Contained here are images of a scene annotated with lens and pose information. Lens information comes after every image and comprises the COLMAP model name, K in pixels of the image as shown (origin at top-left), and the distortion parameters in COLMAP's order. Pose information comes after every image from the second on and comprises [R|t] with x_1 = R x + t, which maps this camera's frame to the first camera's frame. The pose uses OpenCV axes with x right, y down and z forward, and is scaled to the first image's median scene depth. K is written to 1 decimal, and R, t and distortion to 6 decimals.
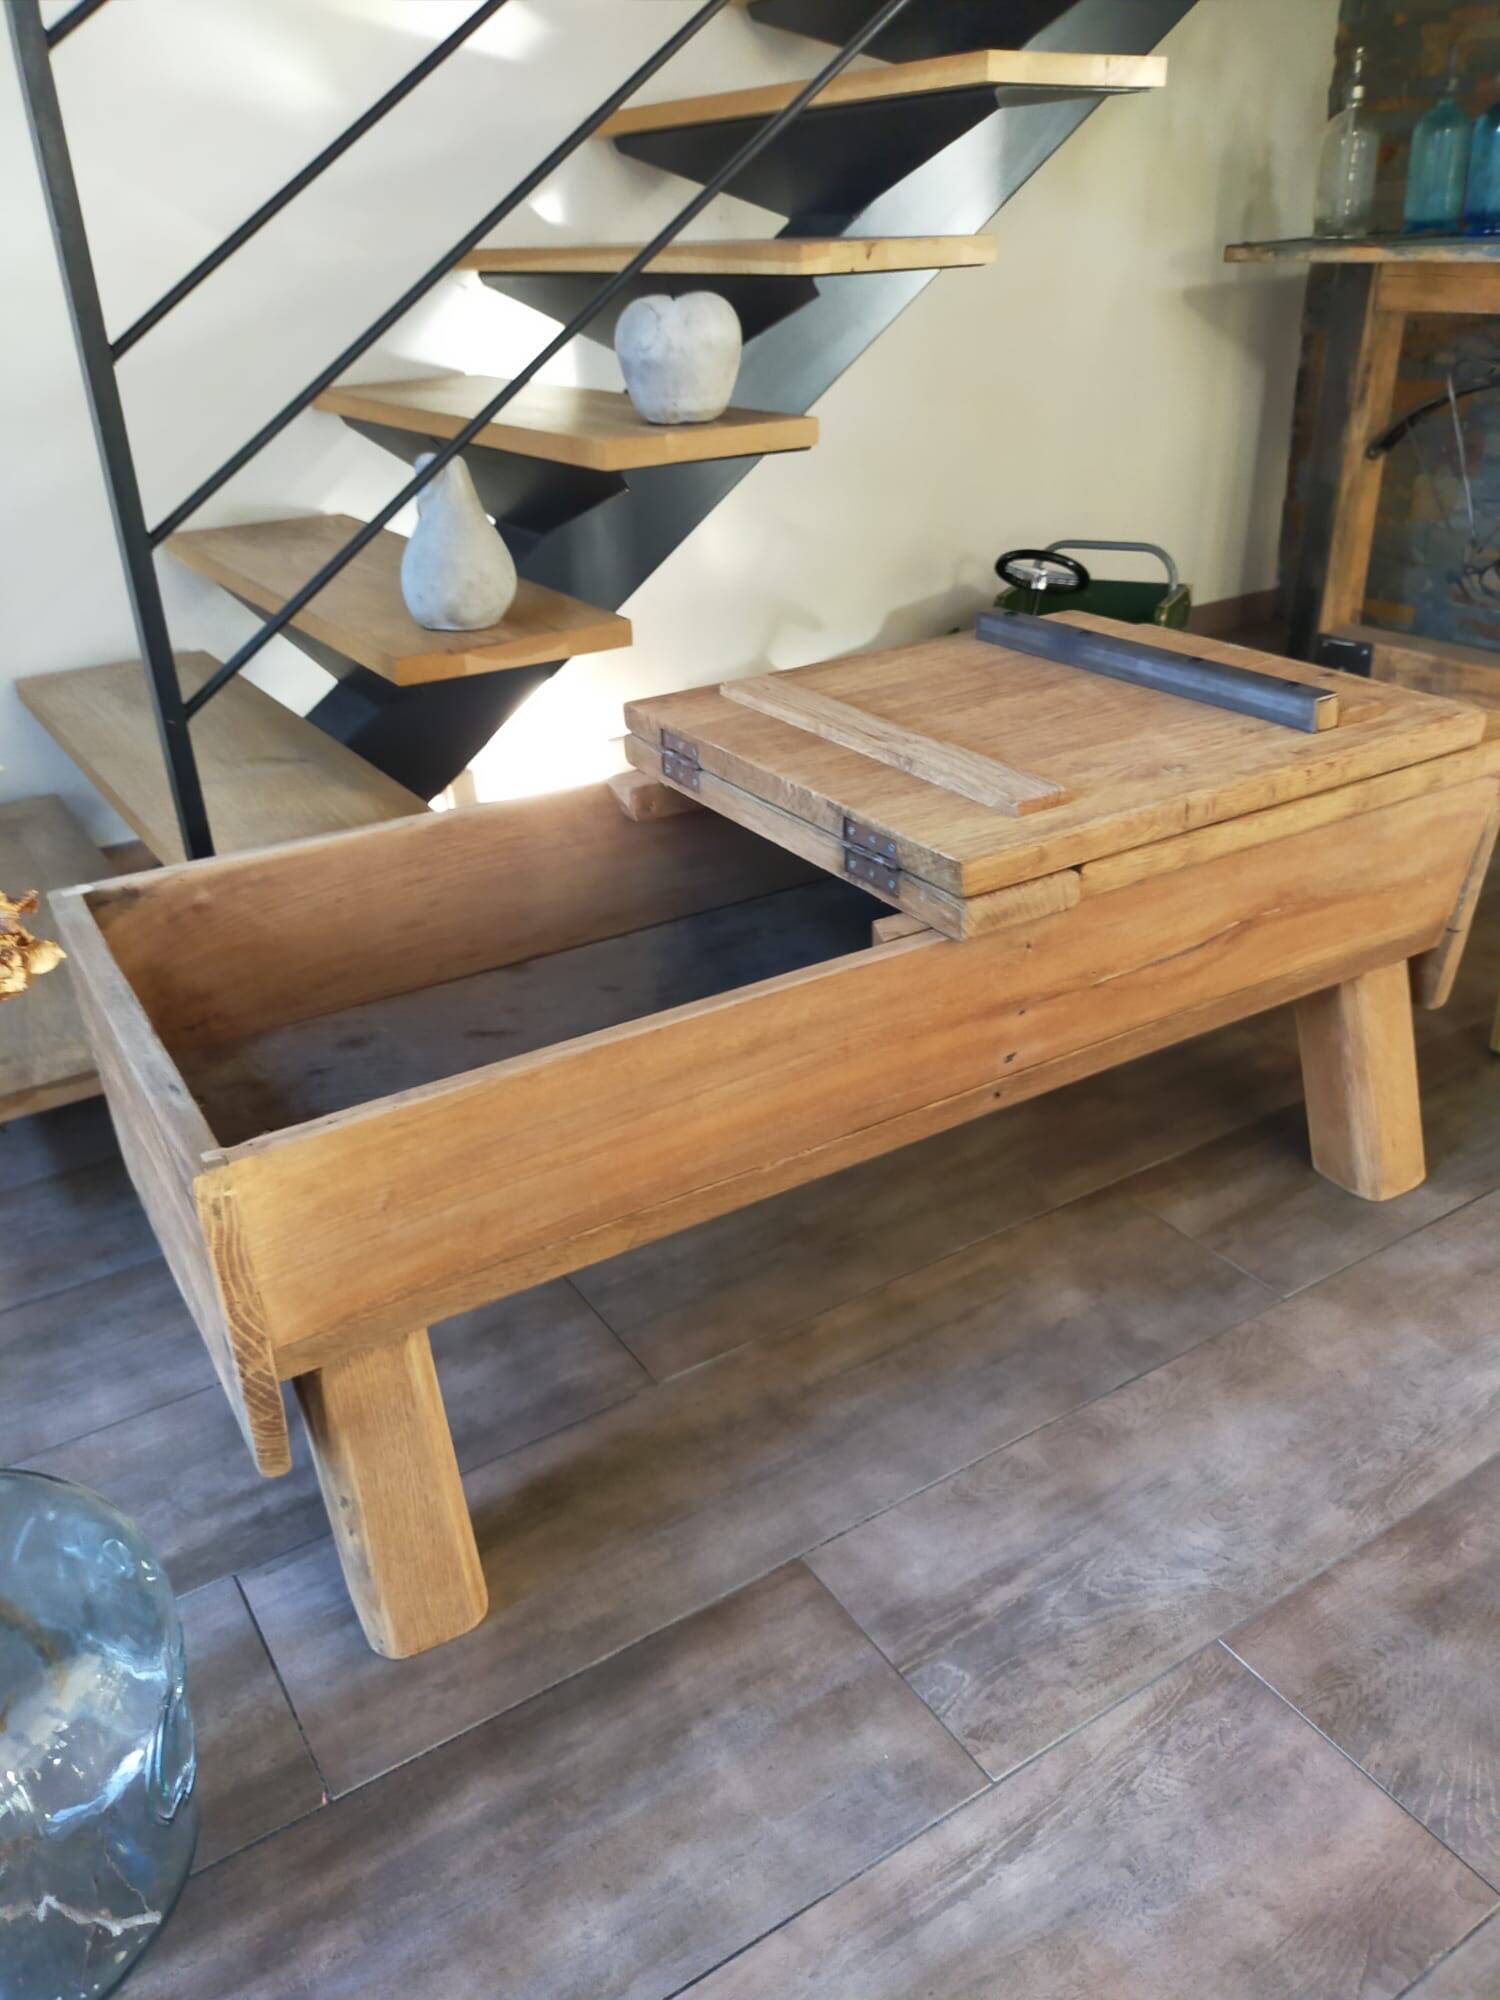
lens RADIAL K [[1523.7, 0, 740.8], [0, 1523.7, 996.0], [0, 0, 1]] dist [0.045286, -0.058991]
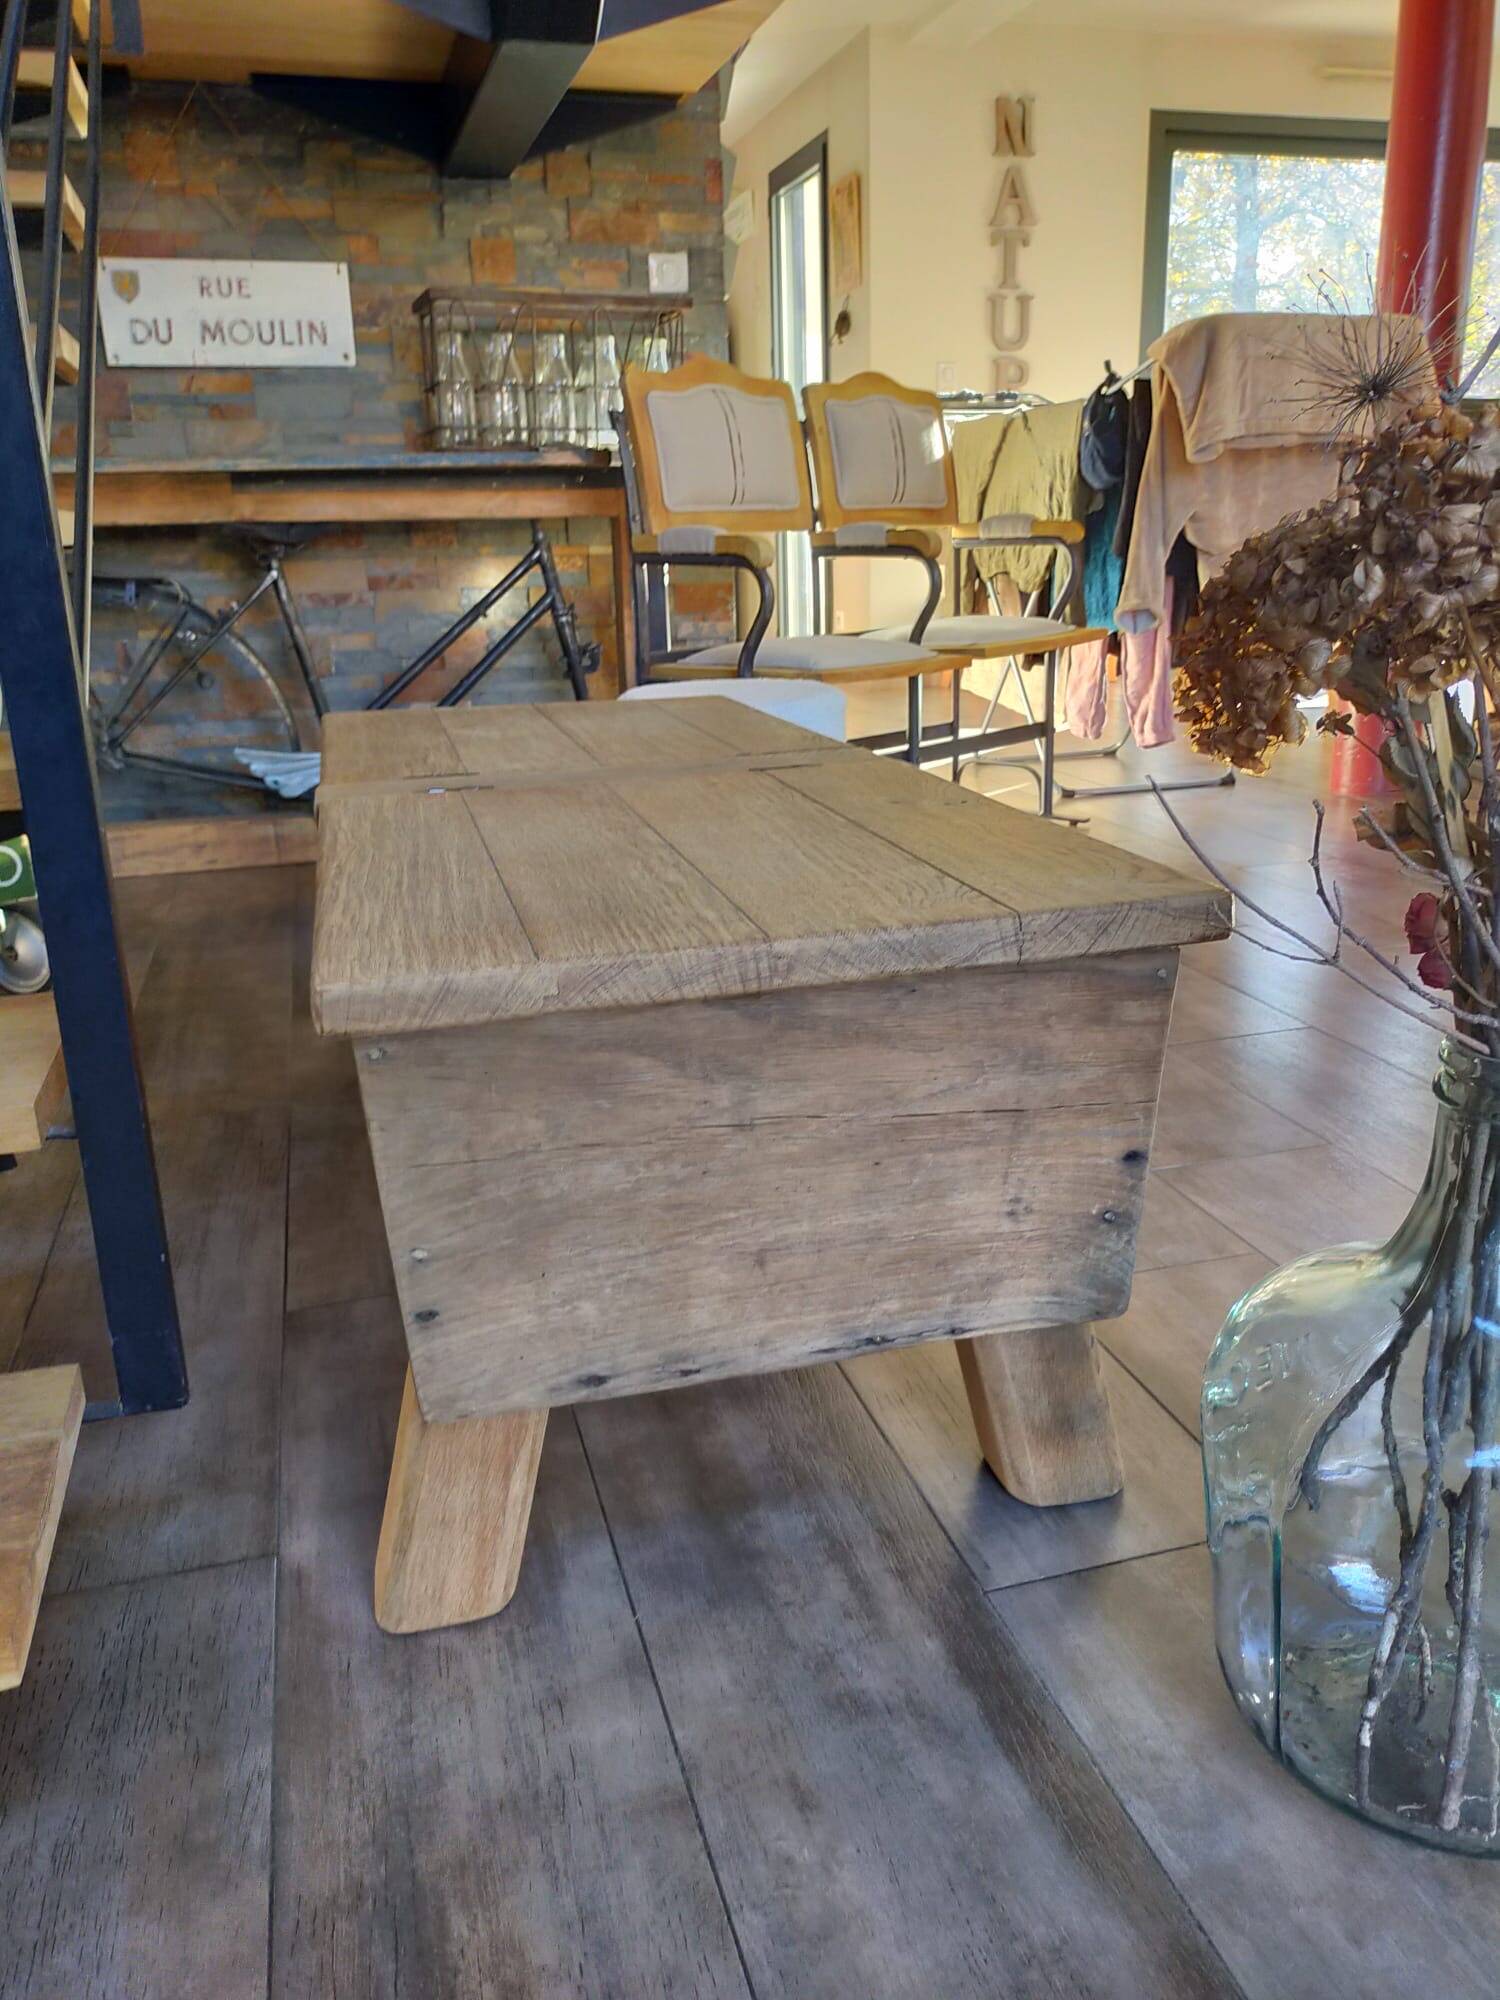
lens RADIAL K [[1465.5, 0, 750.0], [0, 1465.5, 1000.0], [0, 0, 1]] dist [0.052682, -0.074628]
pose [[0.270999, -0.259930, 0.926820, -1.058467], [0.445794, 0.887259, 0.118486, -0.082085], [-0.853128, 0.381061, 0.356322, 0.683854]]
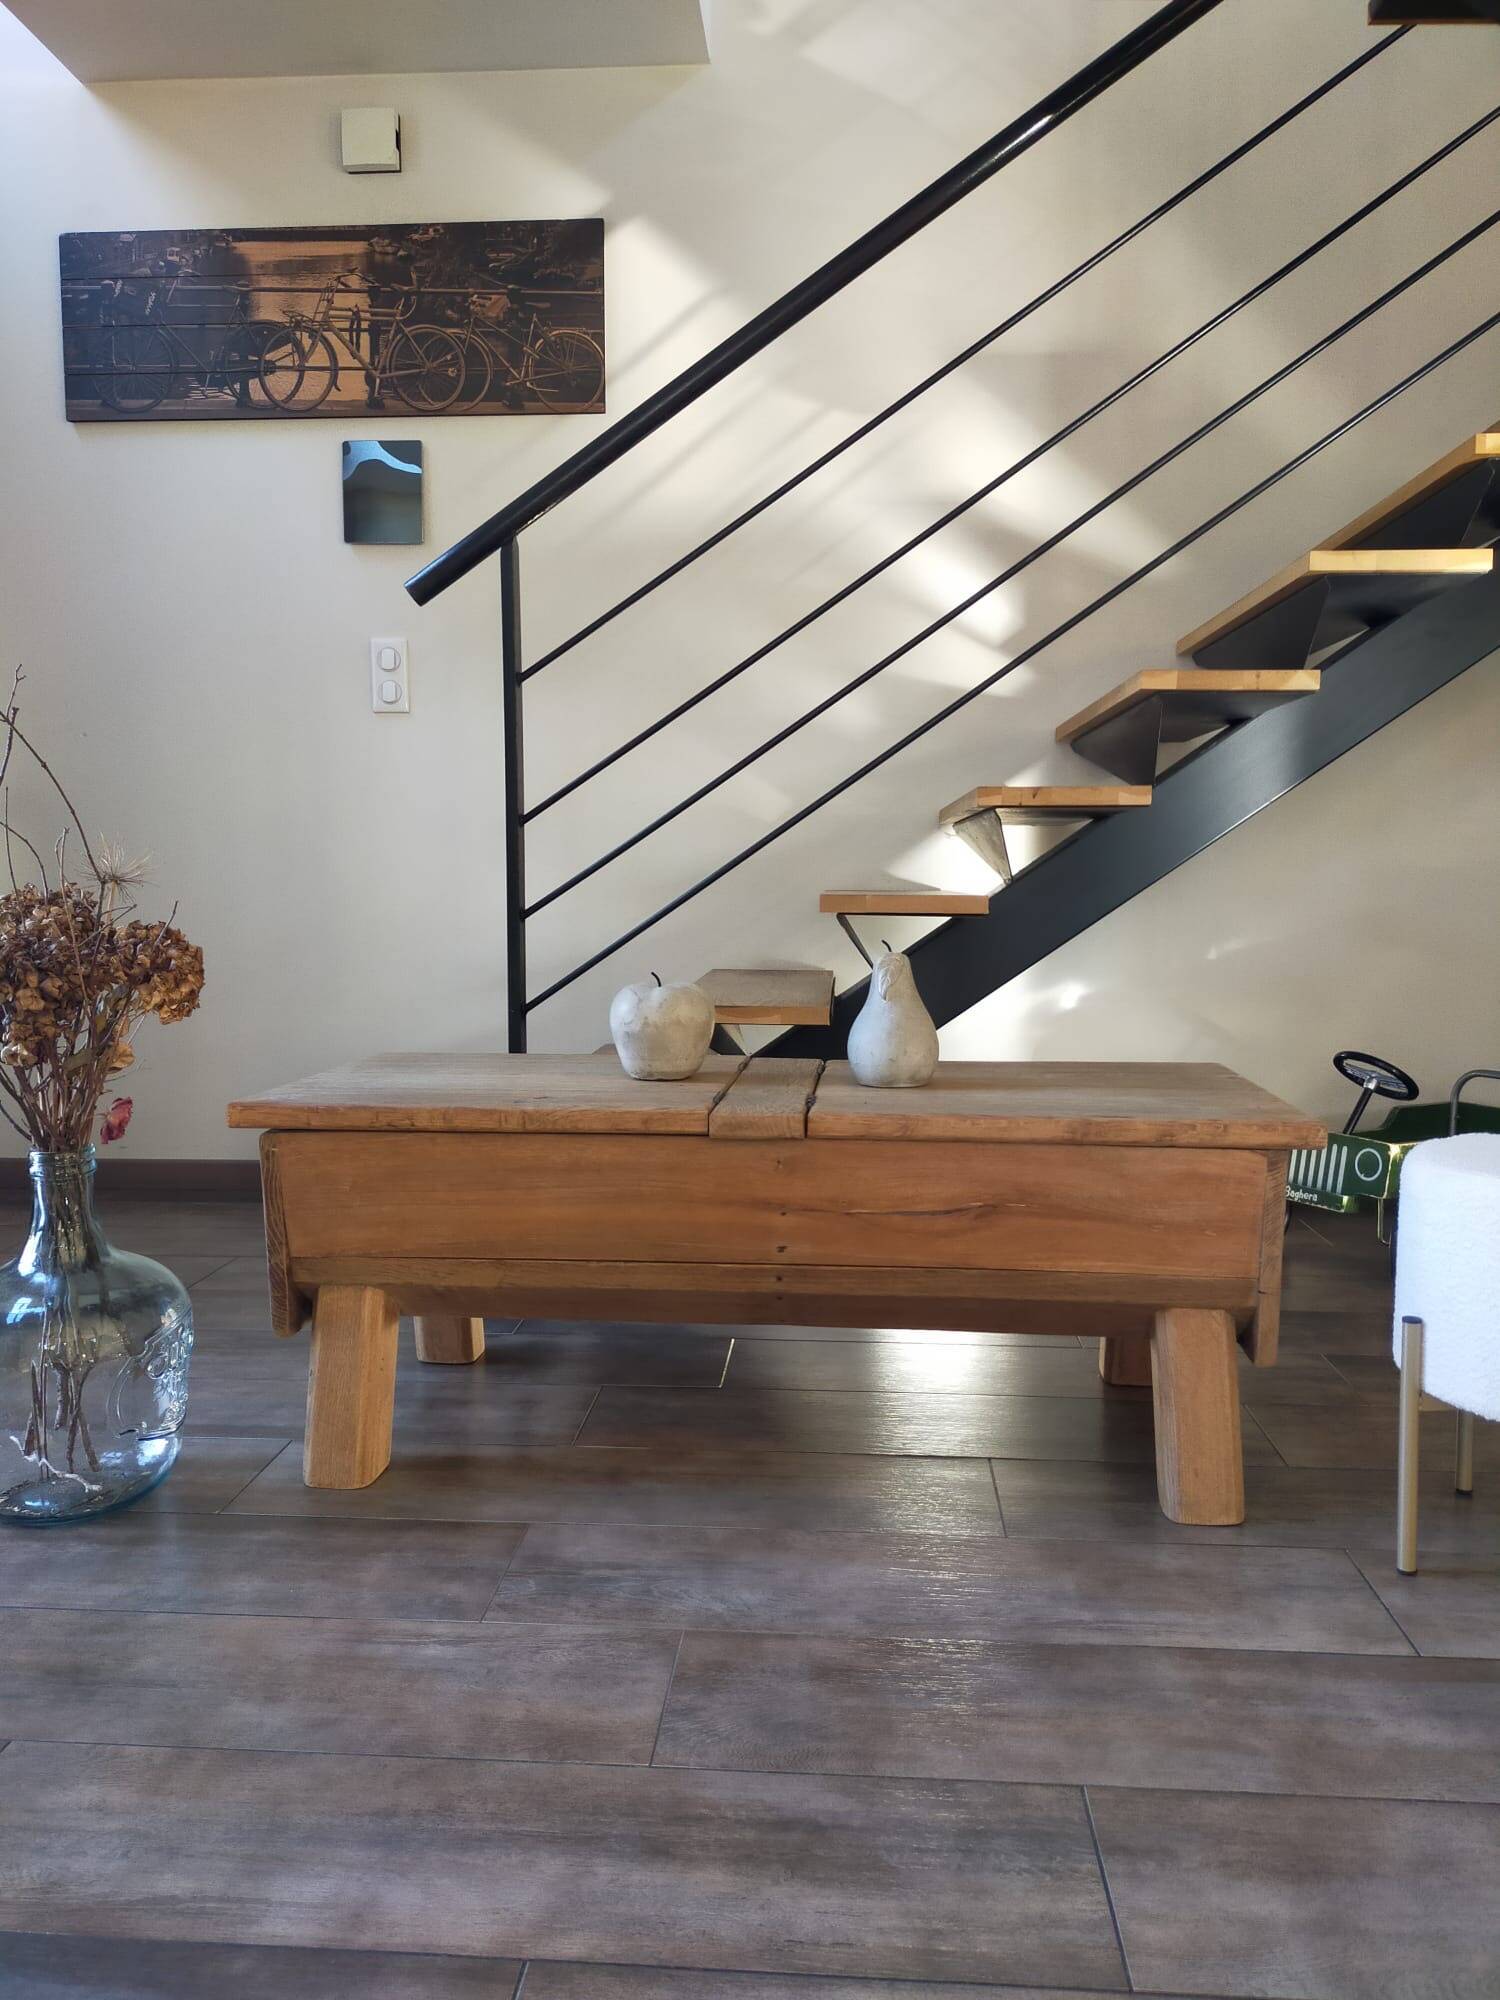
lens RADIAL K [[1480.2, 0, 750.0], [0, 1480.2, 1000.0], [0, 0, 1]] dist [0.102037, -0.160019]
pose [[0.806492, 0.089561, -0.584422, 1.021235], [-0.295935, 0.916877, -0.267877, 0.224161], [0.511852, 0.388992, 0.765958, -0.215770]]
